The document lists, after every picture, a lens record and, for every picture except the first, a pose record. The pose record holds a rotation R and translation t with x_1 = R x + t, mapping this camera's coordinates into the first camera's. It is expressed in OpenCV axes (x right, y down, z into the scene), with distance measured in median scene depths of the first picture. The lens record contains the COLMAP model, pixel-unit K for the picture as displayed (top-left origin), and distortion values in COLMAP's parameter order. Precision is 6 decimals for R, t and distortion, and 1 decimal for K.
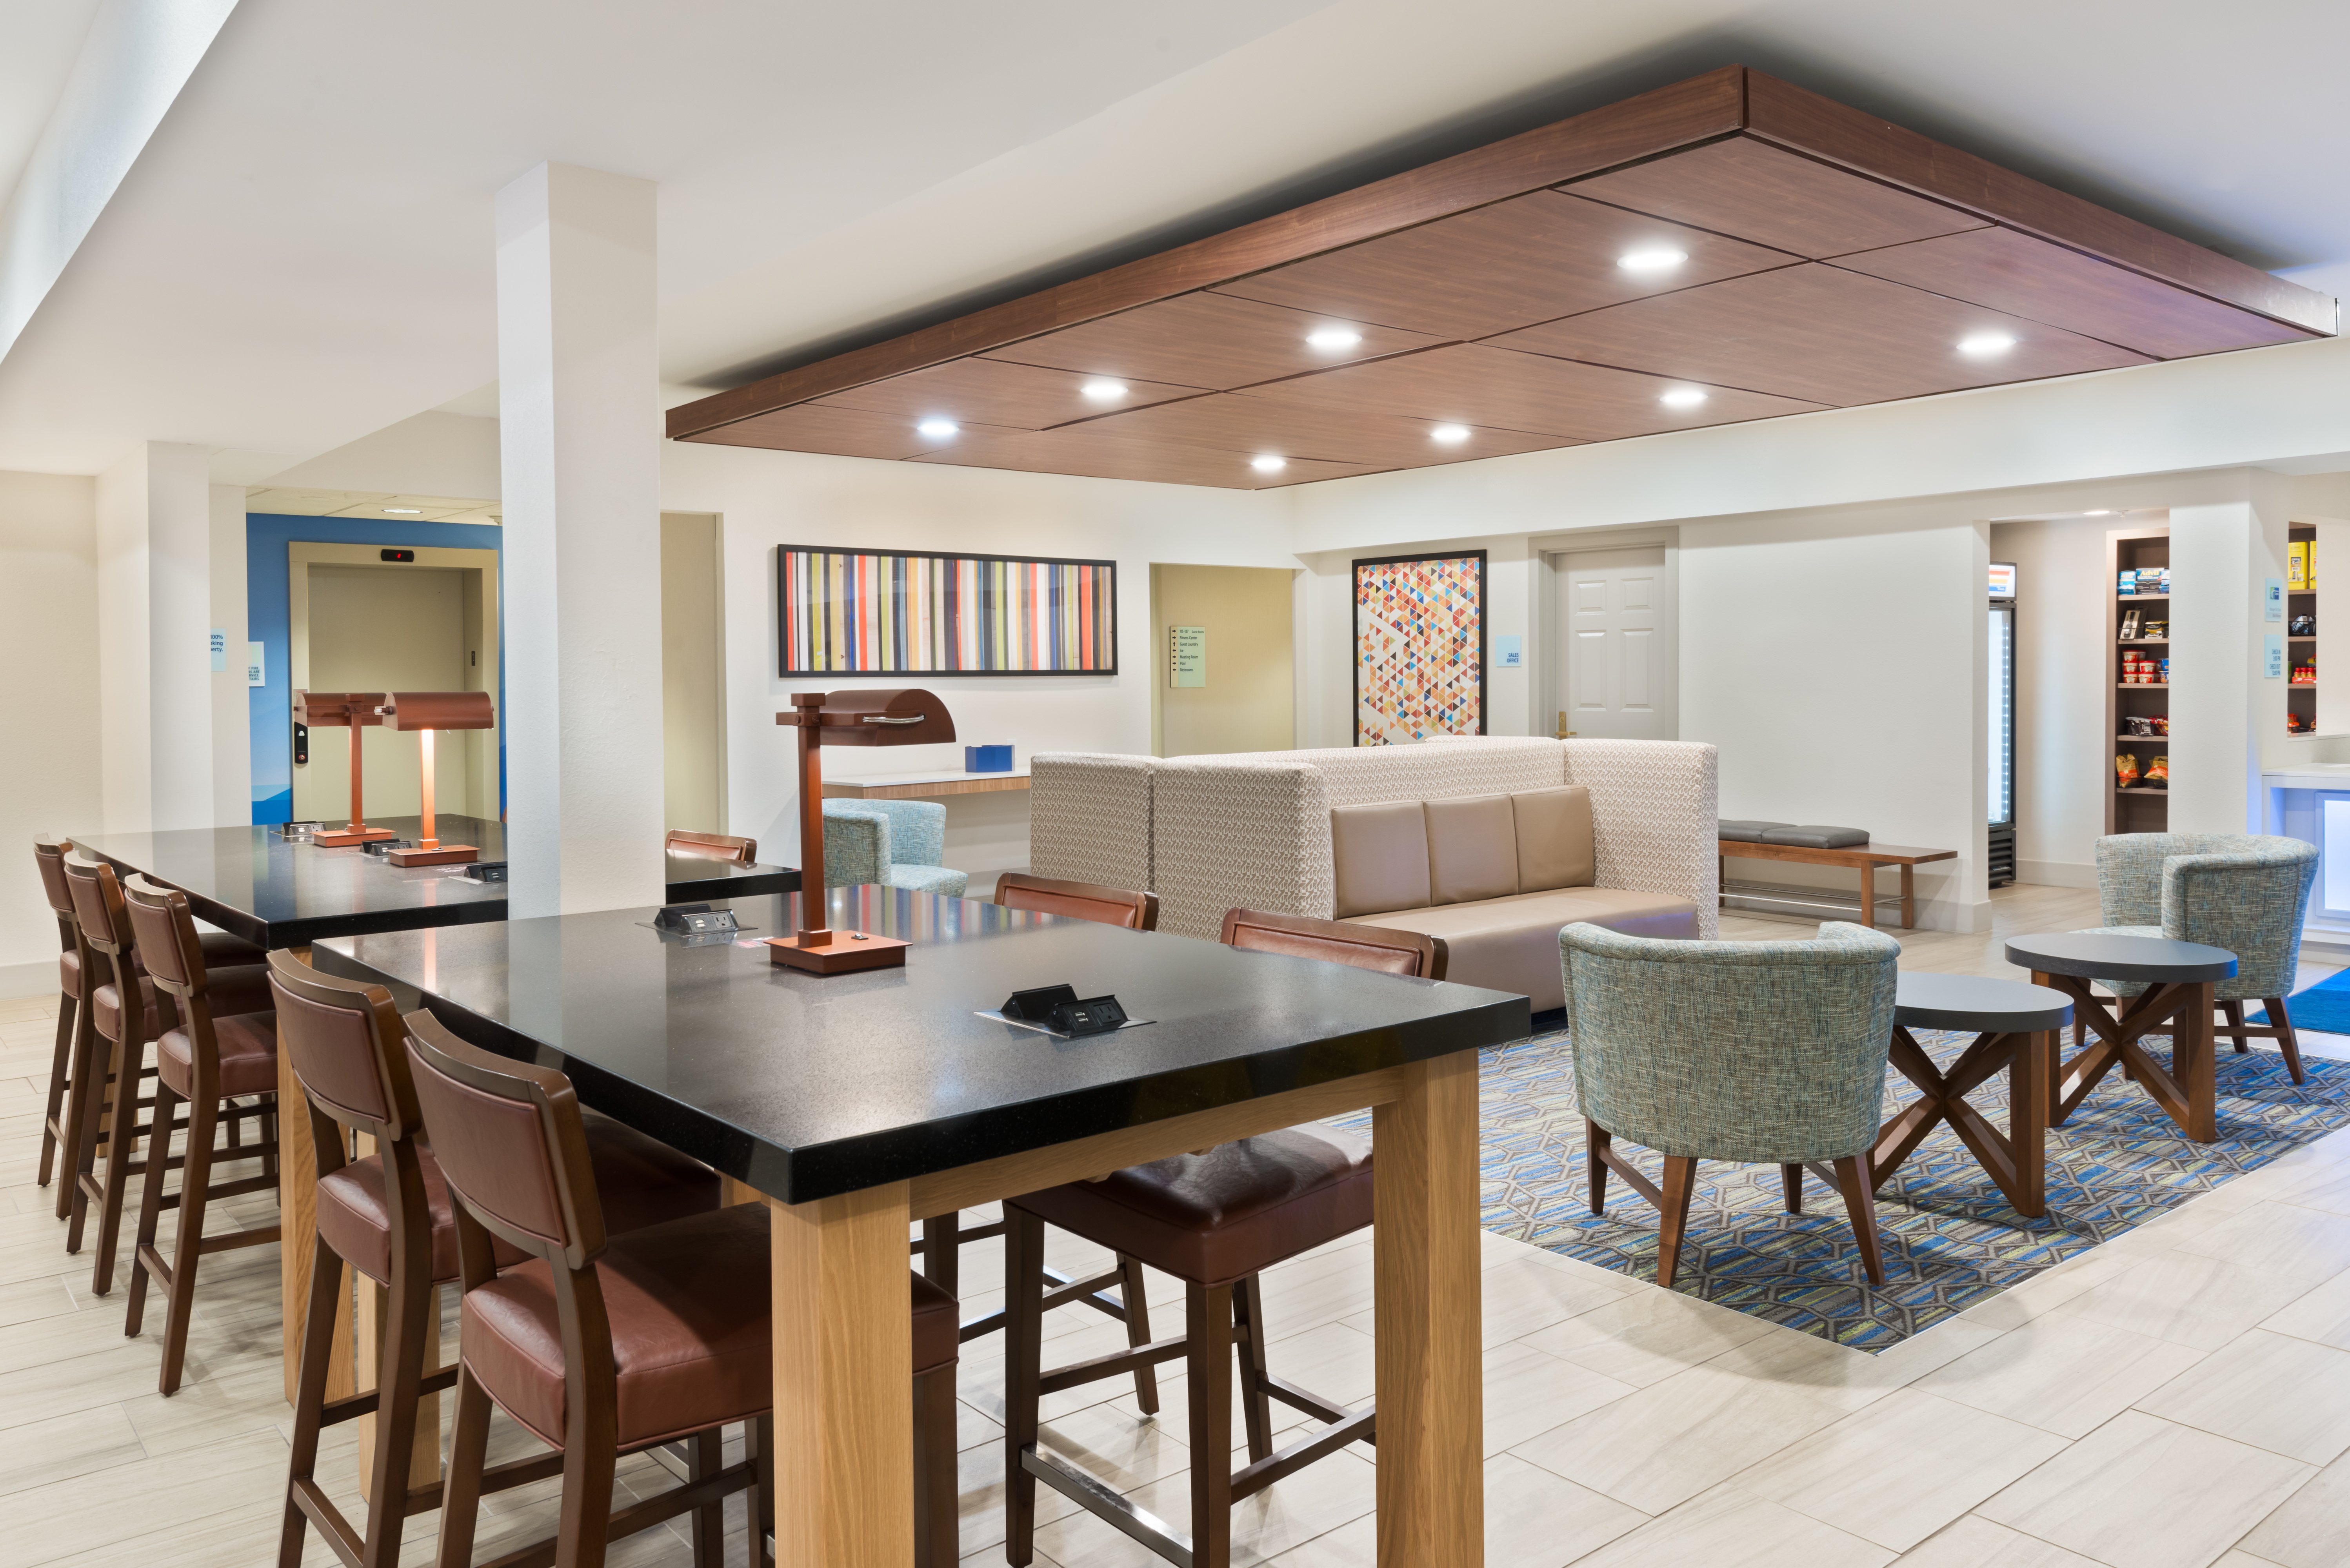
lens RADIAL K [[1640.3, 0, 1175.0], [0, 1640.3, 784.0], [0, 0, 1]] dist [-0.004726, 0.000127]
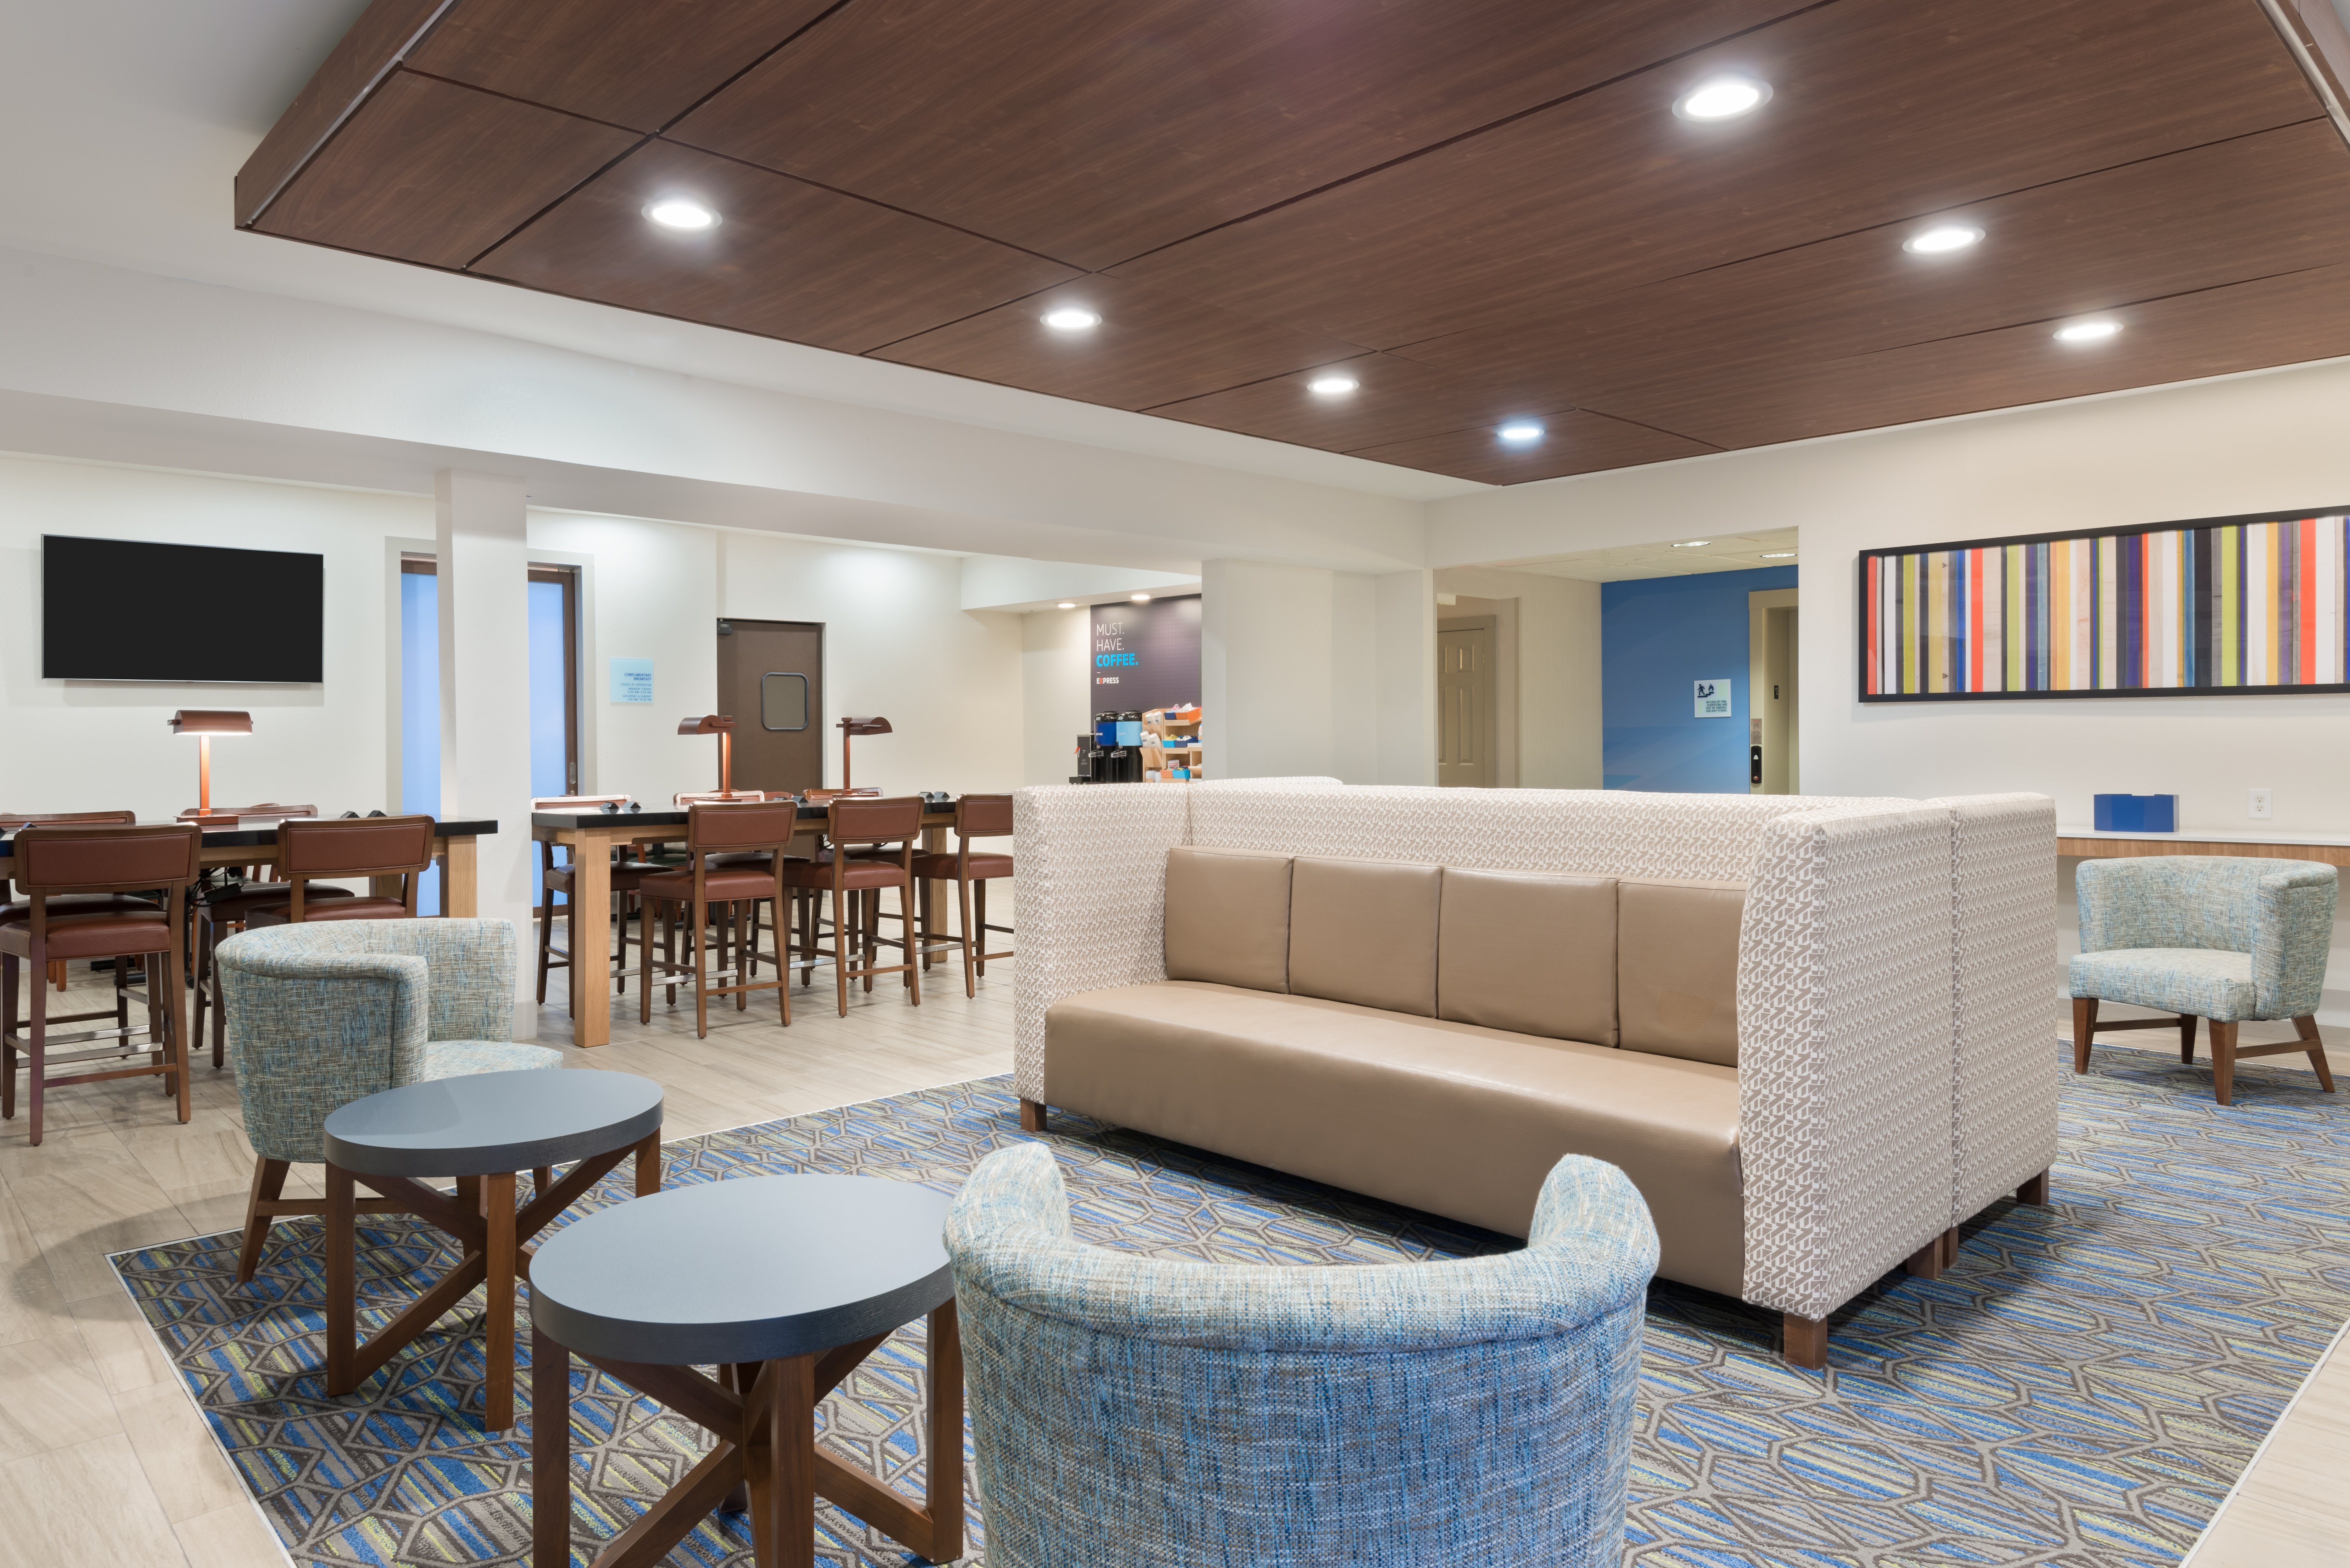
lens RADIAL K [[1514.3, 0, 1175.0], [0, 1514.3, 784.0], [0, 0, 1]] dist [0.005983, 0.000128]
pose [[0.067886, 0.038757, -0.996940, 0.545001], [-0.057311, 0.997747, 0.034886, -0.028569], [0.996046, 0.054767, 0.069954, 0.580130]]
